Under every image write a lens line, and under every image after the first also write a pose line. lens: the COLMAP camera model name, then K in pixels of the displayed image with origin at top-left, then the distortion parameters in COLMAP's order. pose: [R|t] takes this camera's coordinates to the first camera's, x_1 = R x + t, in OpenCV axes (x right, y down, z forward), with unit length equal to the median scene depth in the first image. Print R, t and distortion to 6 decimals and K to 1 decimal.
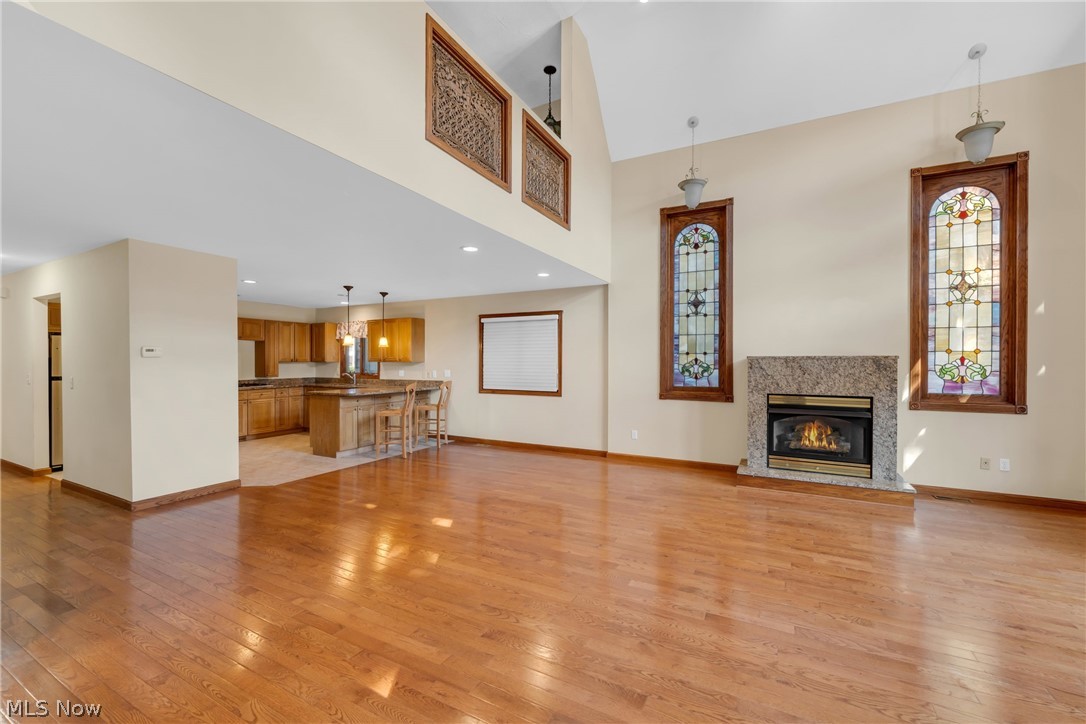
lens RADIAL K [[443.7, 0, 542.9], [0, 443.7, 362.4], [0, 0, 1]] dist [0.001182, -0.001167]
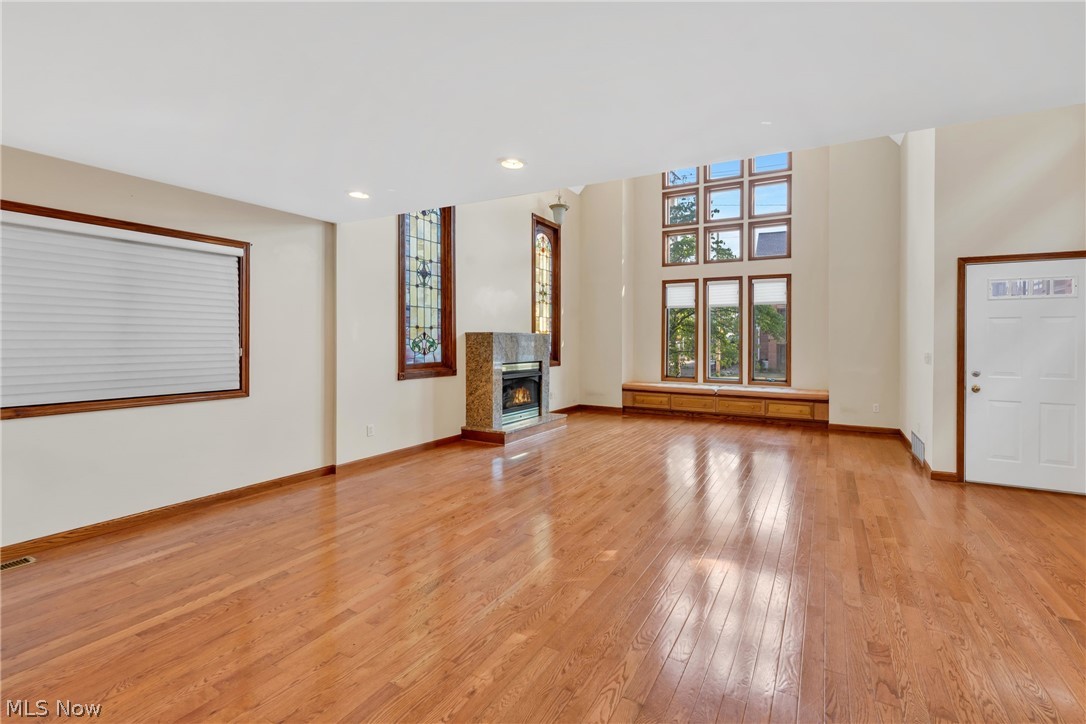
lens RADIAL K [[465.4, 0, 584.3], [0, 465.4, 344.6], [0, 0, 1]] dist [0.000285, 0.000767]
pose [[-0.014399, -0.013061, 0.999811, -0.645790], [-0.007628, 0.999887, 0.012952, 0.000615], [-0.999867, -0.007440, -0.014497, 0.681855]]
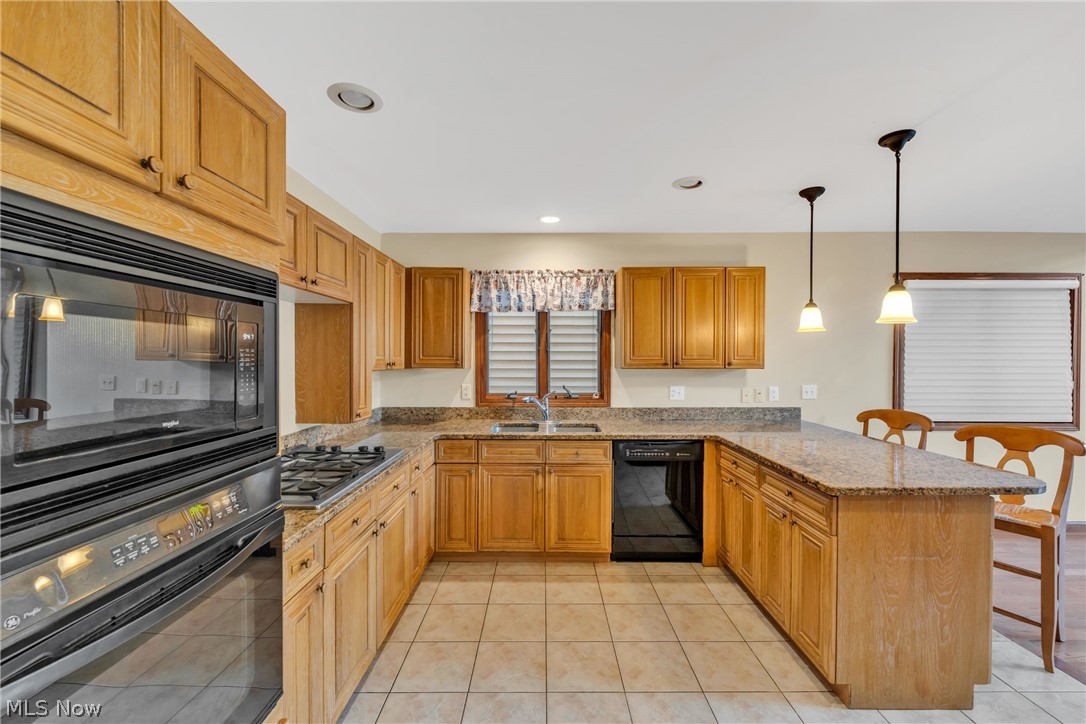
lens RADIAL K [[443.7, 0, 542.0], [0, 443.7, 360.3], [0, 0, 1]] dist [0.001182, -0.001167]
pose [[0.890394, -0.003987, 0.455173, -0.925872], [0.001001, 0.999976, 0.006802, -0.016571], [-0.455189, -0.005601, 0.890377, 0.948324]]
